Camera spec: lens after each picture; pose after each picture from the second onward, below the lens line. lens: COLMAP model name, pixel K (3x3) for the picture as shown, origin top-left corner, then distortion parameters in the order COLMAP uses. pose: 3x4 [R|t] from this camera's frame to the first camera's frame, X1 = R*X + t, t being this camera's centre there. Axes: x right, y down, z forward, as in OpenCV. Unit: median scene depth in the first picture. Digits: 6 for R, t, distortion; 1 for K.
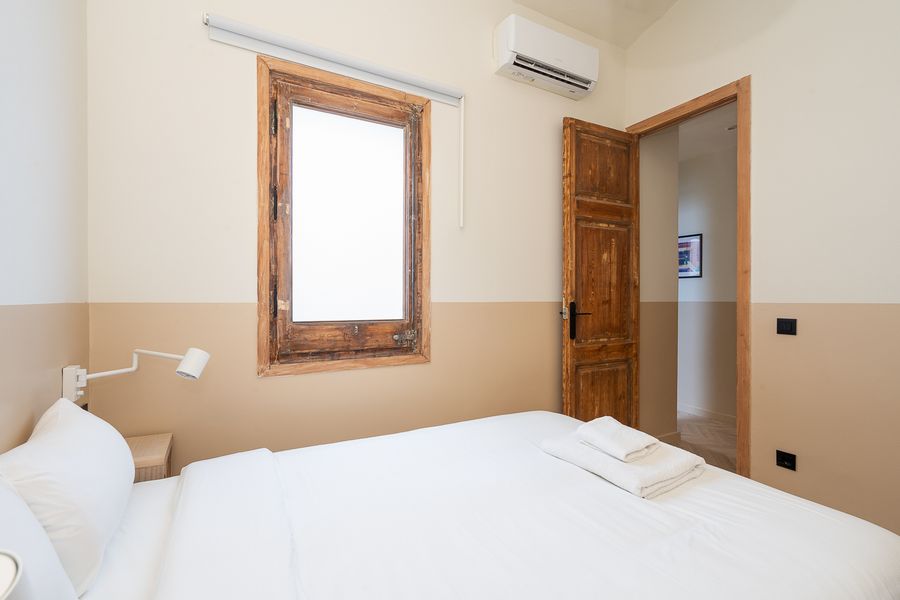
lens RADIAL K [[409.0, 0, 450.5], [0, 409.0, 302.1], [0, 0, 1]] dist [0.001321, 0.000849]
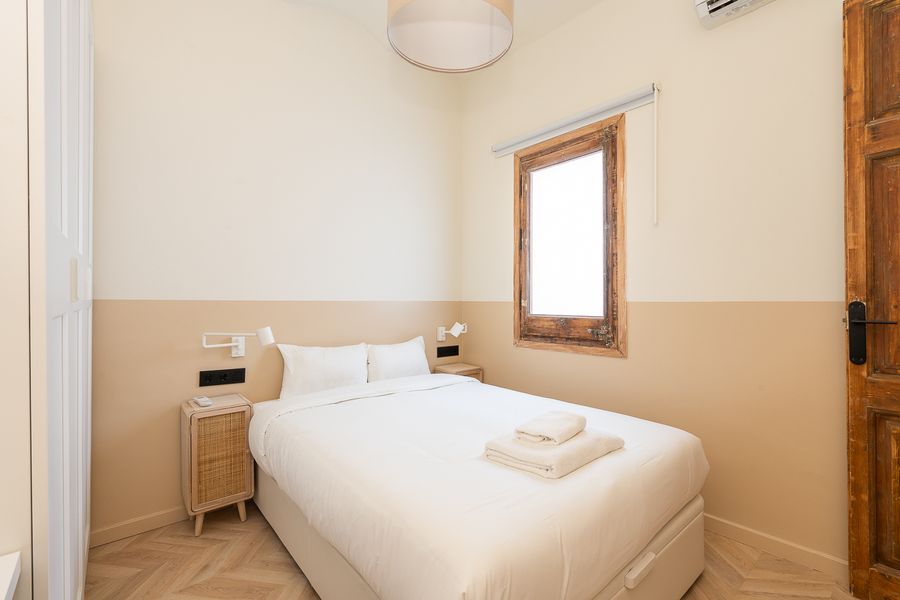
lens RADIAL K [[409.0, 0, 450.5], [0, 409.0, 302.1], [0, 0, 1]] dist [0.001321, 0.000849]
pose [[0.191762, 0.001132, -0.981441, 0.988667], [-0.007085, 0.999975, -0.000231, 0.005270], [0.981416, 0.006998, 0.191765, 0.379896]]
